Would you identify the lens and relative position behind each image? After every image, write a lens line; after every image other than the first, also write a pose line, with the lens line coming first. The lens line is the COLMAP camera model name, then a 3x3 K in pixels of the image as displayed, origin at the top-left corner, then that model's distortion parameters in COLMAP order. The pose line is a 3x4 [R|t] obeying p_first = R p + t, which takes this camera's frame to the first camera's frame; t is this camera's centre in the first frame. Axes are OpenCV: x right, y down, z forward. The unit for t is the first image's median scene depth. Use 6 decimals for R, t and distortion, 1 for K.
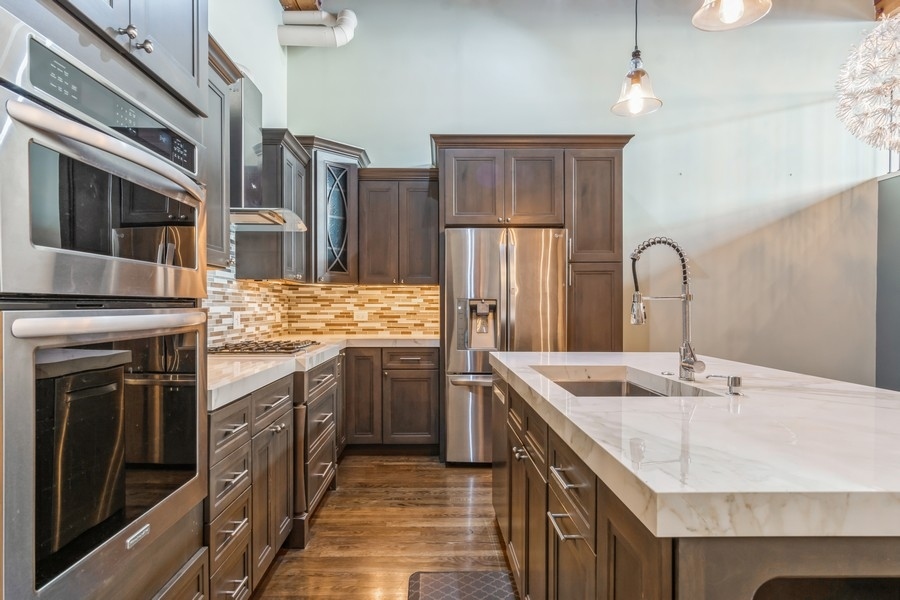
lens RADIAL K [[536.9, 0, 451.1], [0, 536.9, 307.8], [0, 0, 1]] dist [0.011890, 0.002890]
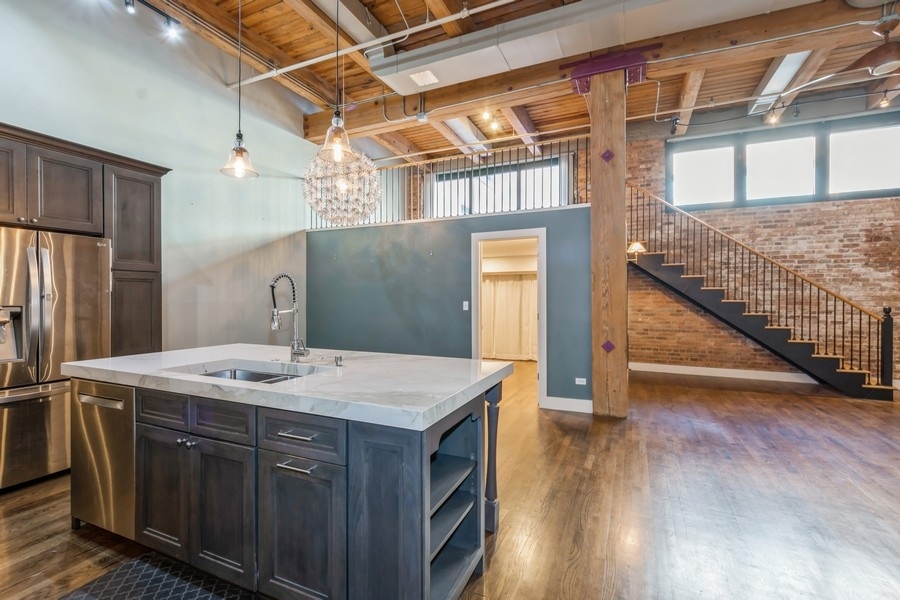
lens RADIAL K [[401.6, 0, 450.1], [0, 401.6, 295.9], [0, 0, 1]] dist [-0.000527, -0.000140]
pose [[0.435017, 0.002583, 0.900419, -0.207737], [0.001834, 0.999991, -0.003755, -0.027523], [-0.900421, 0.003285, 0.435008, 0.029591]]
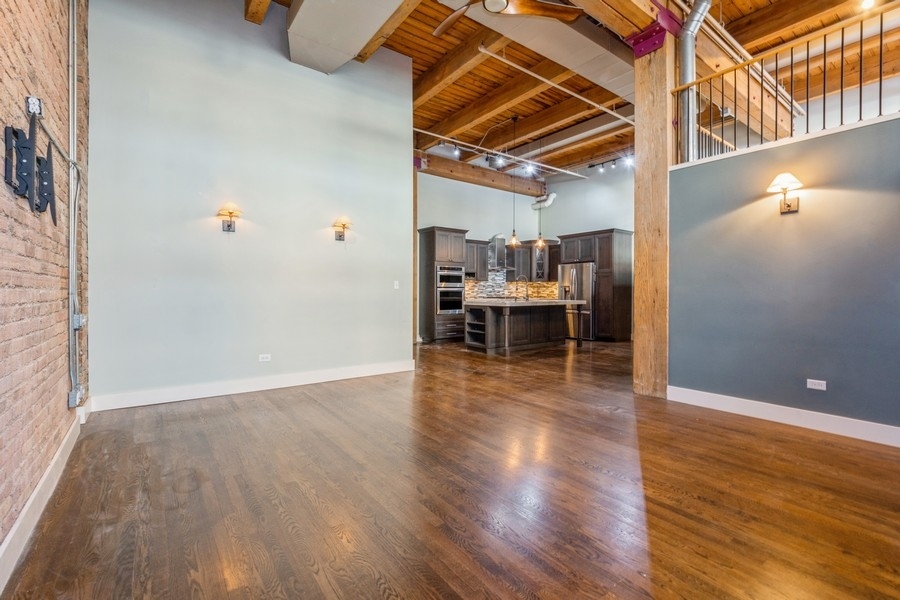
lens RADIAL K [[401.6, 0, 451.3], [0, 401.6, 289.2], [0, 0, 1]] dist [-0.000527, -0.000140]
pose [[0.588138, -0.007683, -0.808724, 1.536130], [-0.002429, 0.999934, -0.011266, 0.030023], [0.808757, 0.008590, 0.588080, -0.942983]]
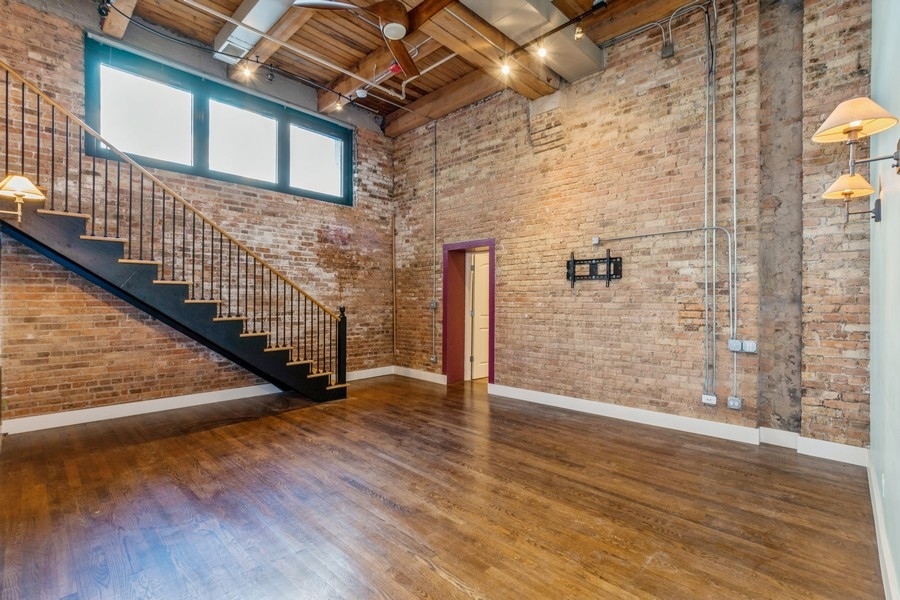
lens RADIAL K [[401.6, 0, 440.9], [0, 401.6, 300.8], [0, 0, 1]] dist [-0.000527, -0.000140]
pose [[-0.706717, -0.006564, 0.707466, 0.393443], [-0.001141, 0.999966, 0.008138, -0.023694], [-0.707495, 0.004944, -0.706701, 0.028700]]
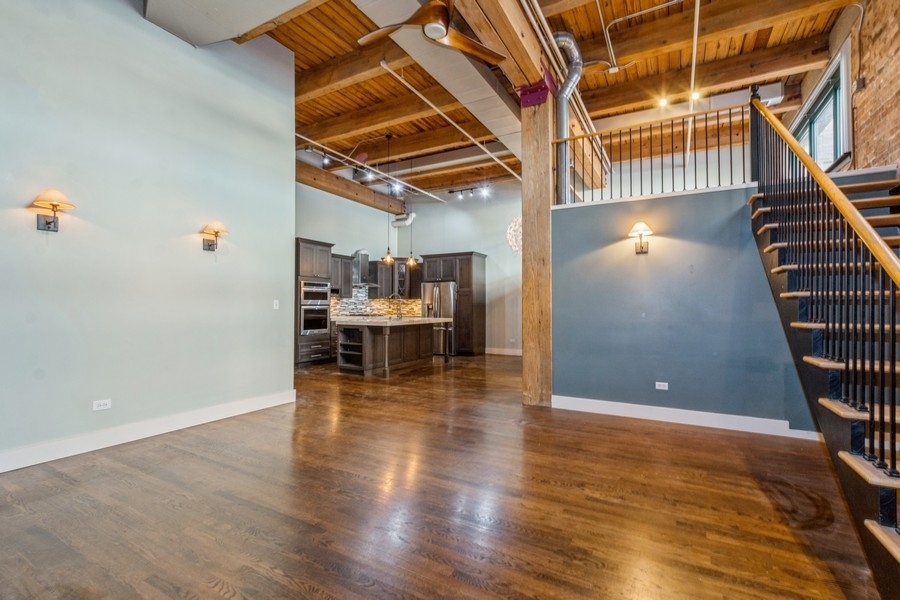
lens RADIAL K [[401.6, 0, 451.6], [0, 401.6, 294.2], [0, 0, 1]] dist [-0.000527, -0.000140]
pose [[0.867335, -0.013723, -0.497535, 1.368720], [-0.003734, 0.999412, -0.034074, 0.008719], [0.497711, 0.031411, 0.866774, -1.067700]]
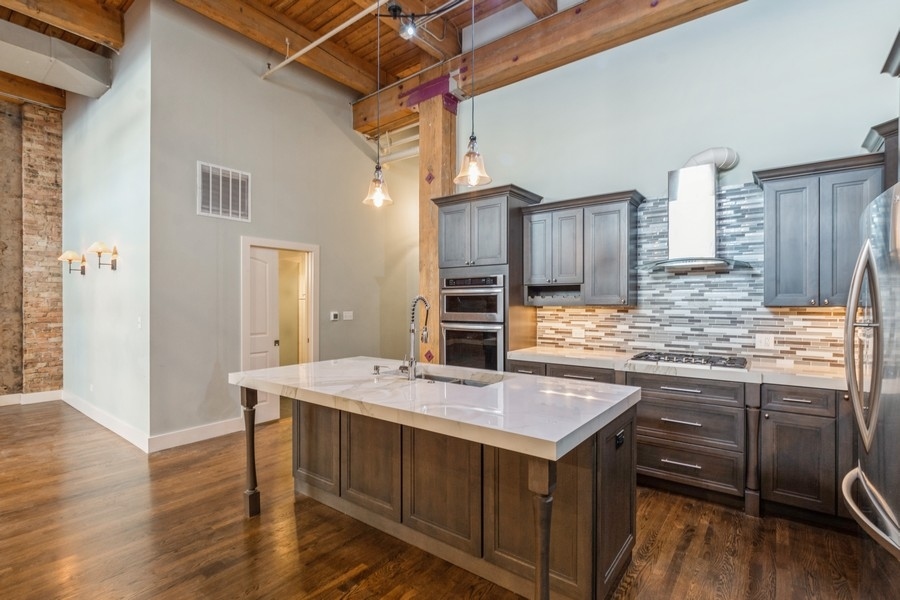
lens RADIAL K [[431.6, 0, 452.7], [0, 431.6, 302.9], [0, 0, 1]] dist [0.001593, 0.002100]
pose [[-0.634289, -0.002473, -0.773092, 0.655671], [-0.004797, 0.999988, 0.000737, -0.050360], [0.773081, 0.004176, -0.634294, 0.921957]]
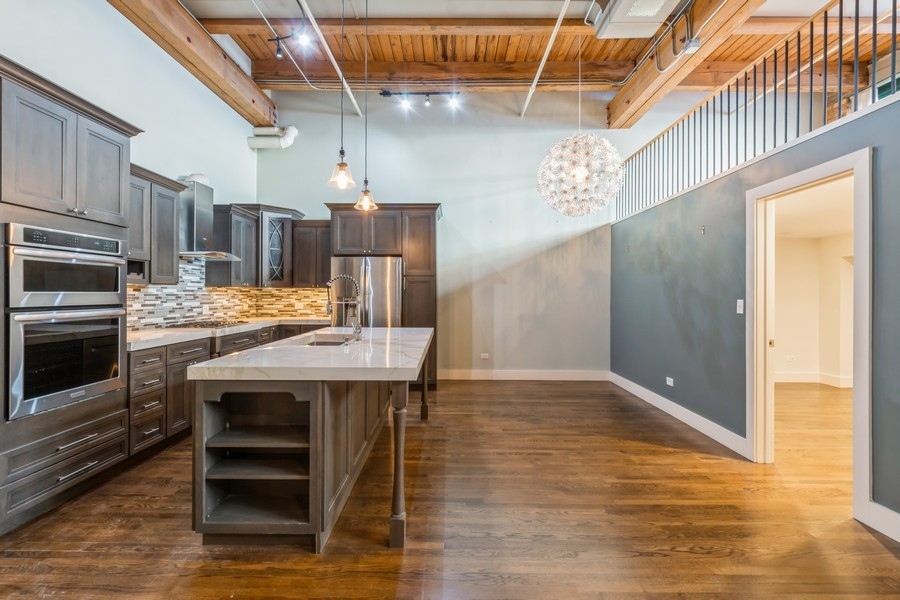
lens RADIAL K [[401.6, 0, 452.3], [0, 401.6, 292.0], [0, 0, 1]] dist [-0.000527, -0.000140]
pose [[0.999722, 0.002298, -0.023452, 0.400996], [-0.002502, 0.999959, -0.008653, -0.022327], [0.023431, 0.008710, 0.999688, -0.289490]]
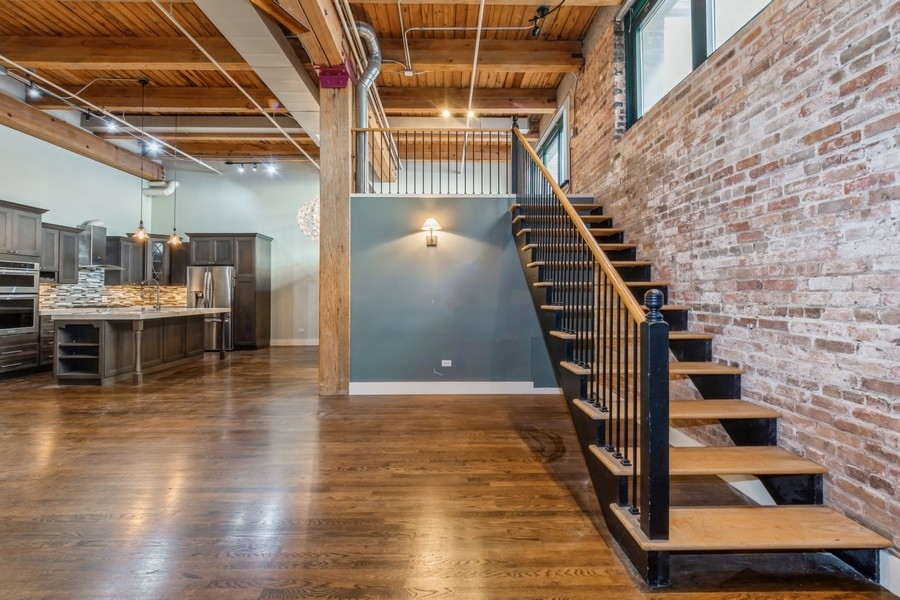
lens RADIAL K [[401.6, 0, 449.4], [0, 401.6, 283.8], [0, 0, 1]] dist [-0.000527, -0.000140]
pose [[0.999991, -0.003257, -0.002809, 1.332050], [0.003174, 0.999578, -0.028890, 0.008246], [0.002902, 0.028880, 0.999579, -1.076592]]
